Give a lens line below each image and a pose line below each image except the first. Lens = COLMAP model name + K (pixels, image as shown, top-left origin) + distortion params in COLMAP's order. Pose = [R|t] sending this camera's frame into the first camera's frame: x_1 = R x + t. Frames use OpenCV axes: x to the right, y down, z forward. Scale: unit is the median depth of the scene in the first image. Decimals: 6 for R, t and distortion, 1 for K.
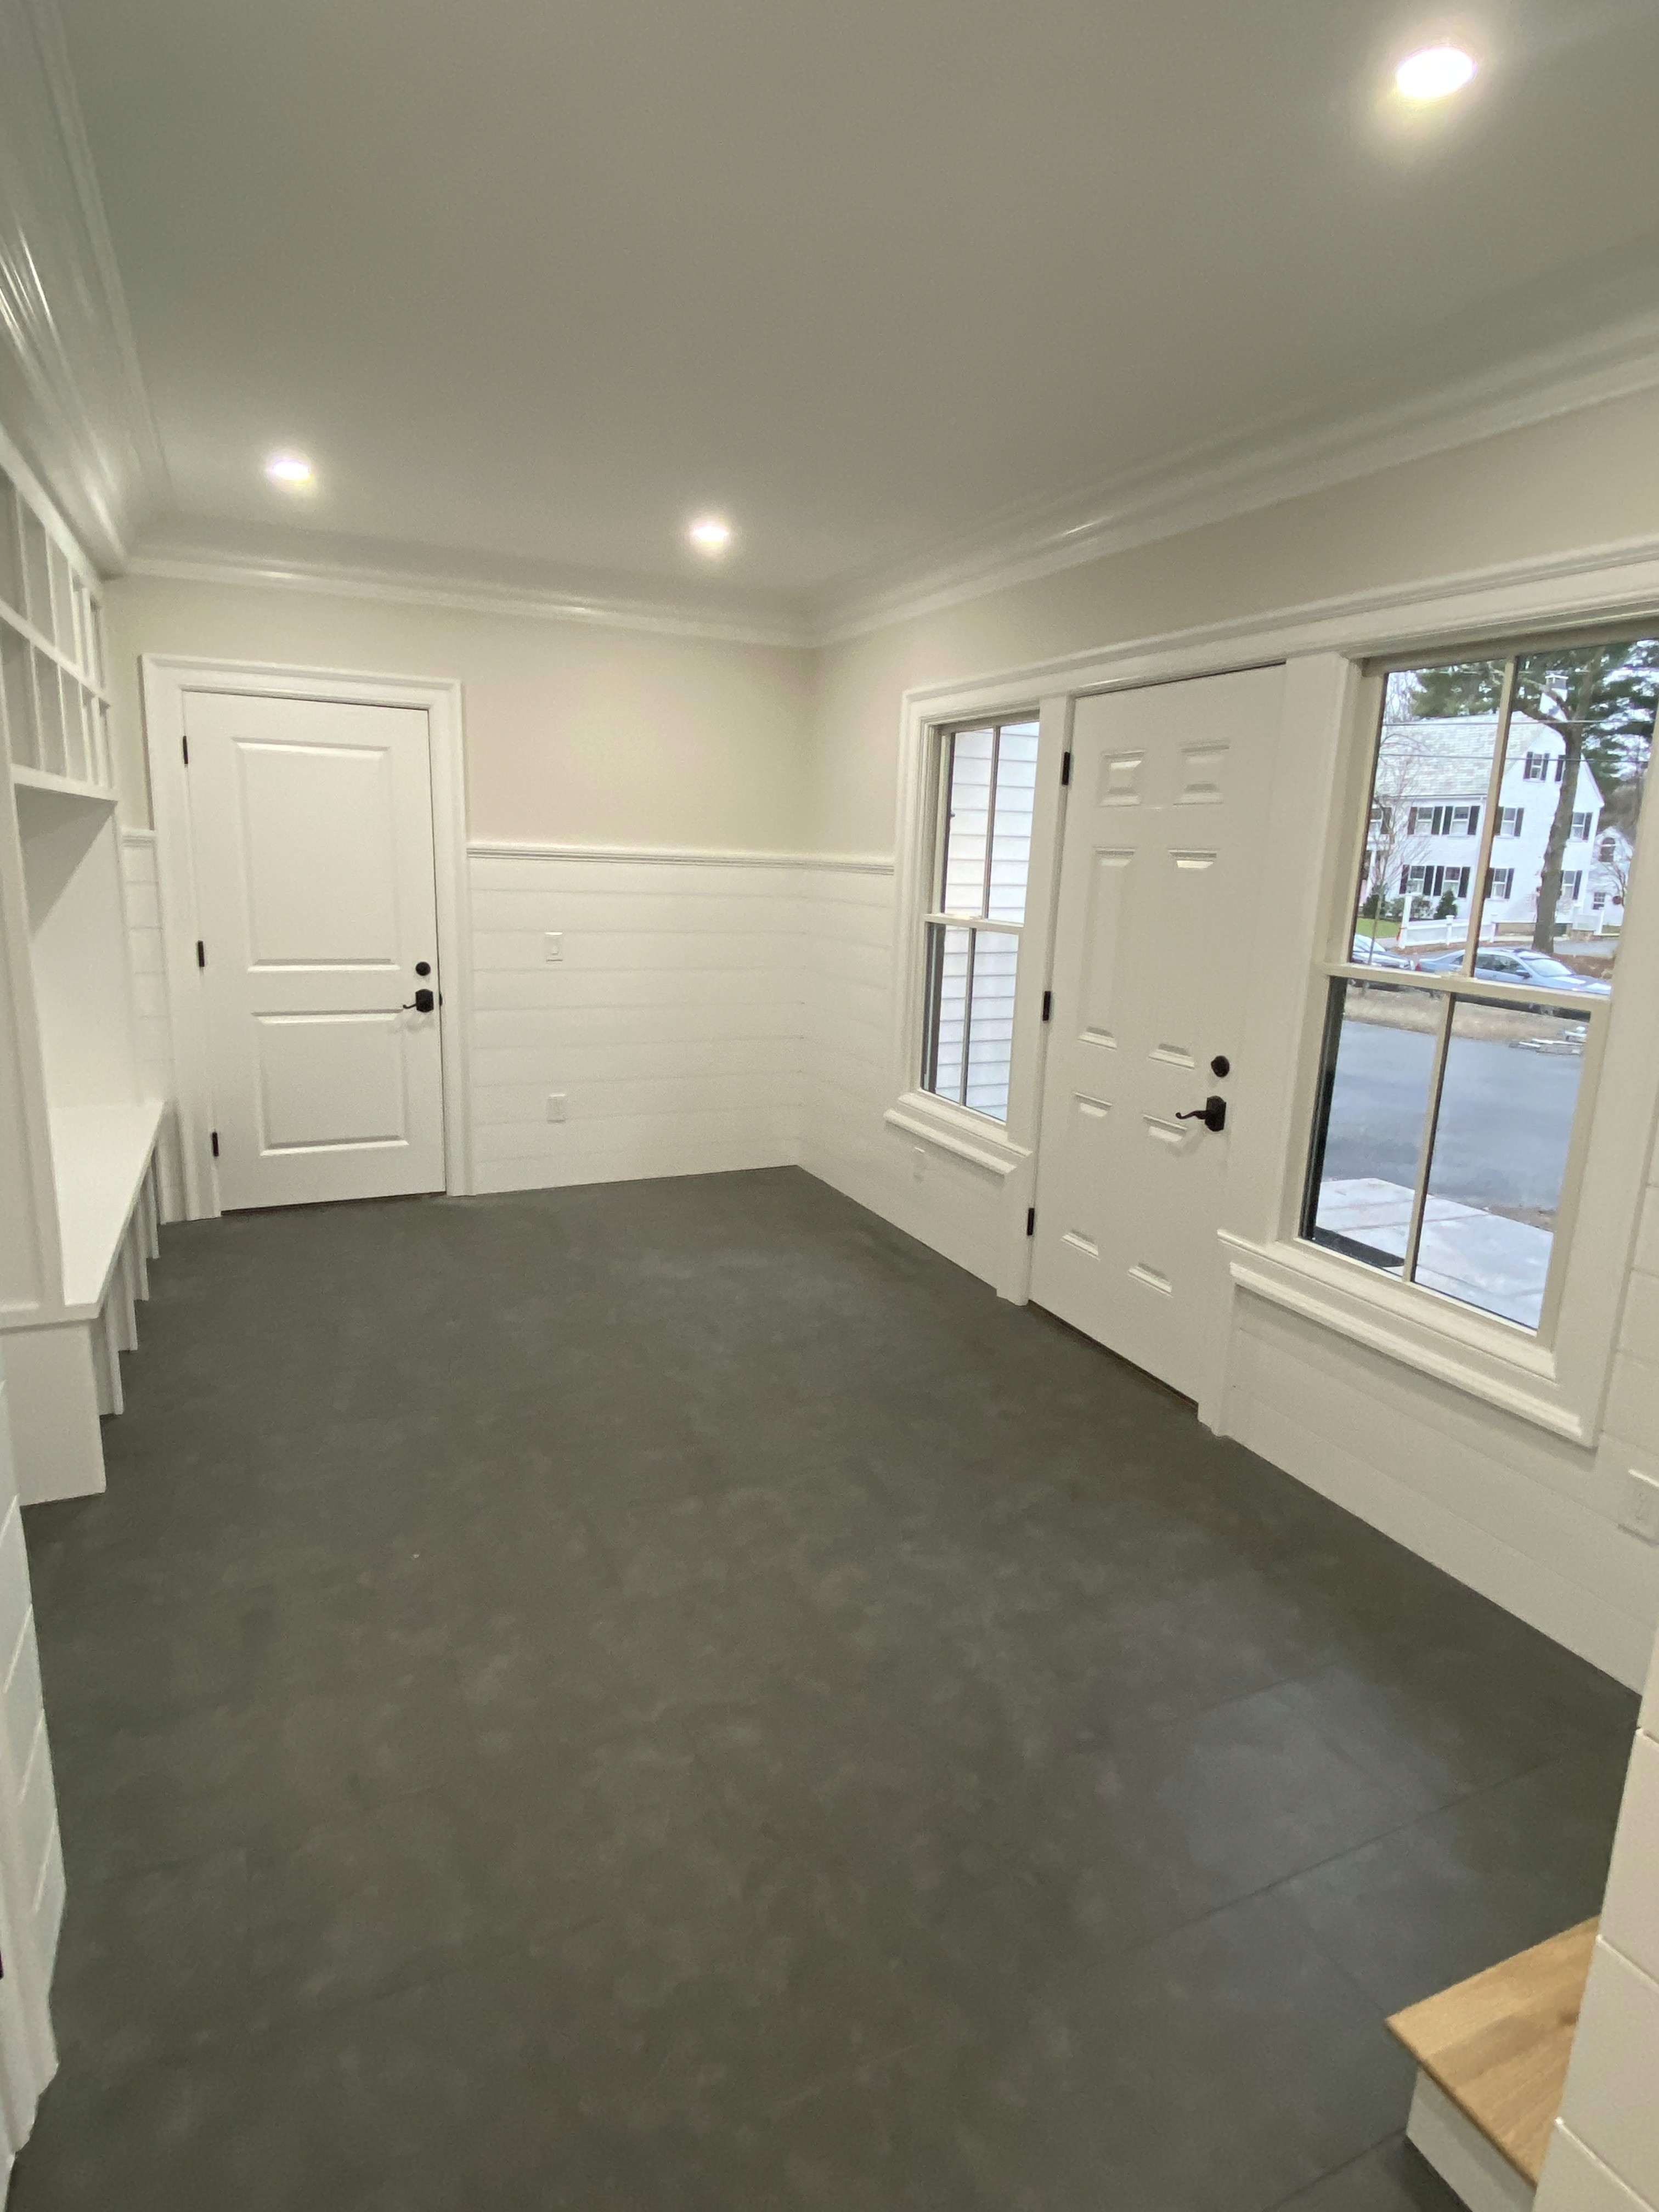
lens RADIAL K [[1168.6, 0, 829.8], [0, 1168.6, 1116.6], [0, 0, 1]] dist [0.014975, -0.018366]
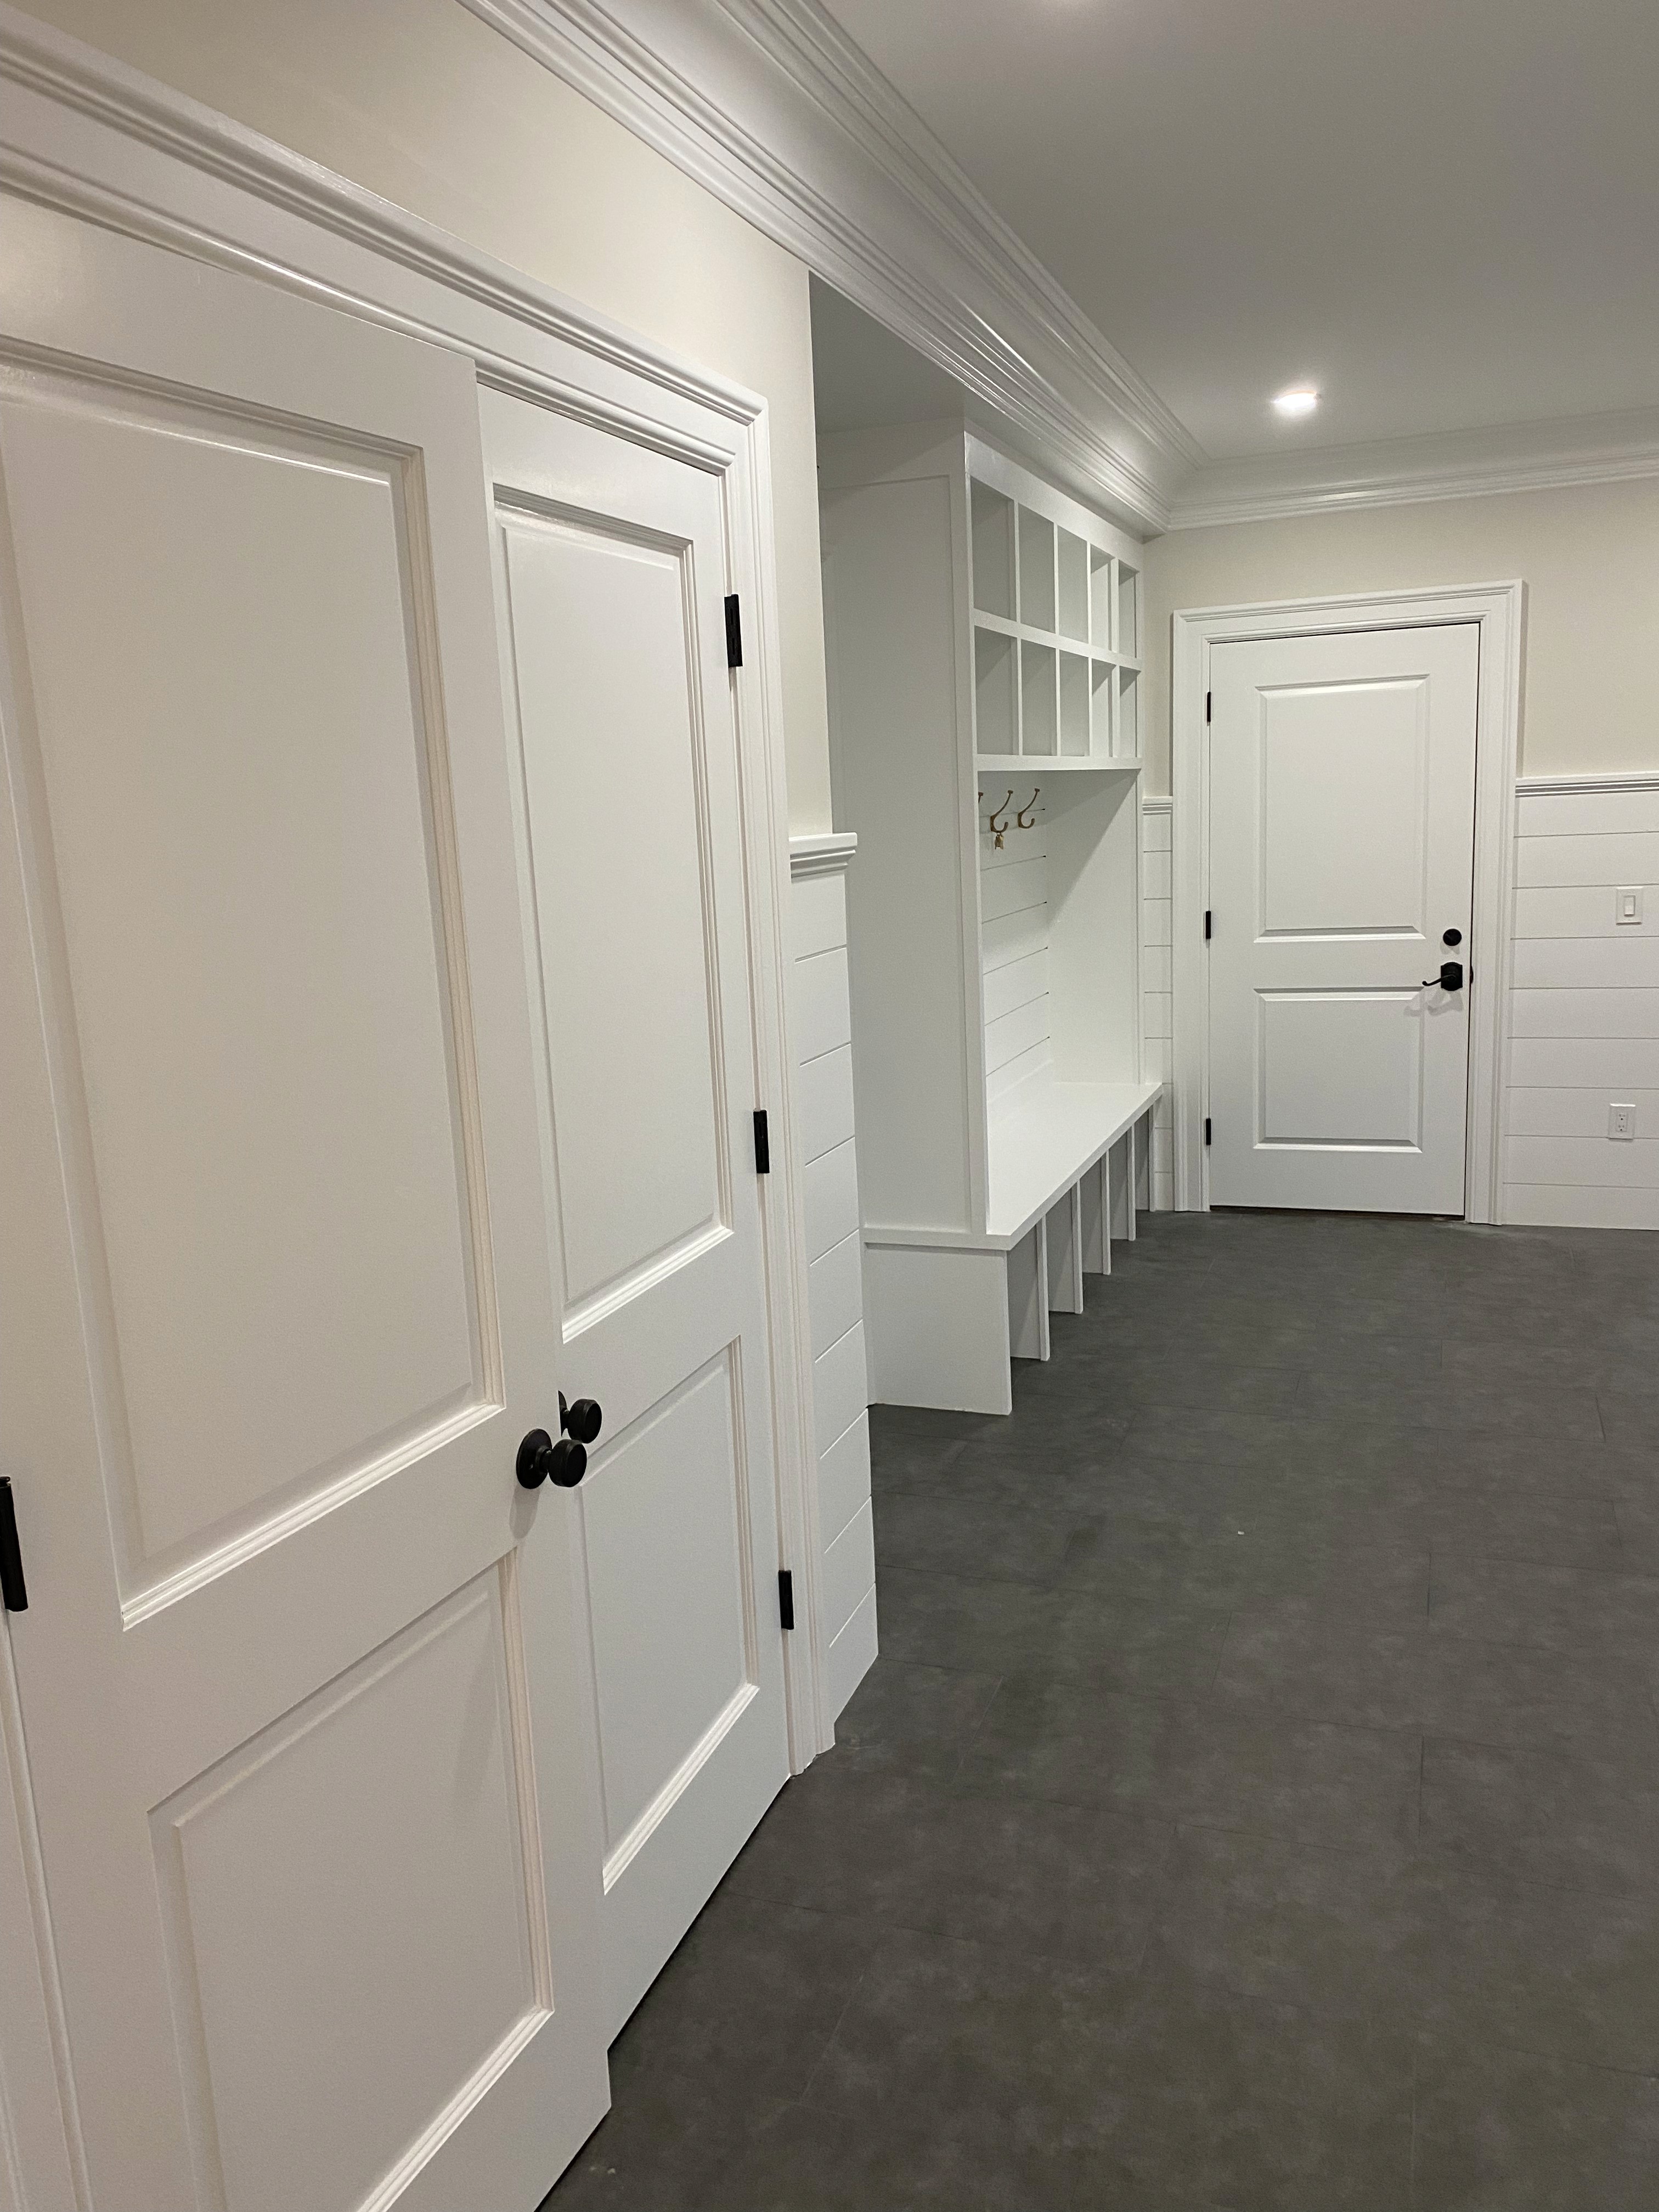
lens RADIAL K [[1664.6, 0, 827.4], [0, 1664.6, 1120.2], [0, 0, 1]] dist [0.002737, -0.005156]
pose [[0.686840, 0.061594, -0.724194, 0.228777], [-0.086017, 0.996289, 0.003156, 0.039017], [0.721701, 0.060125, 0.689589, -0.121129]]
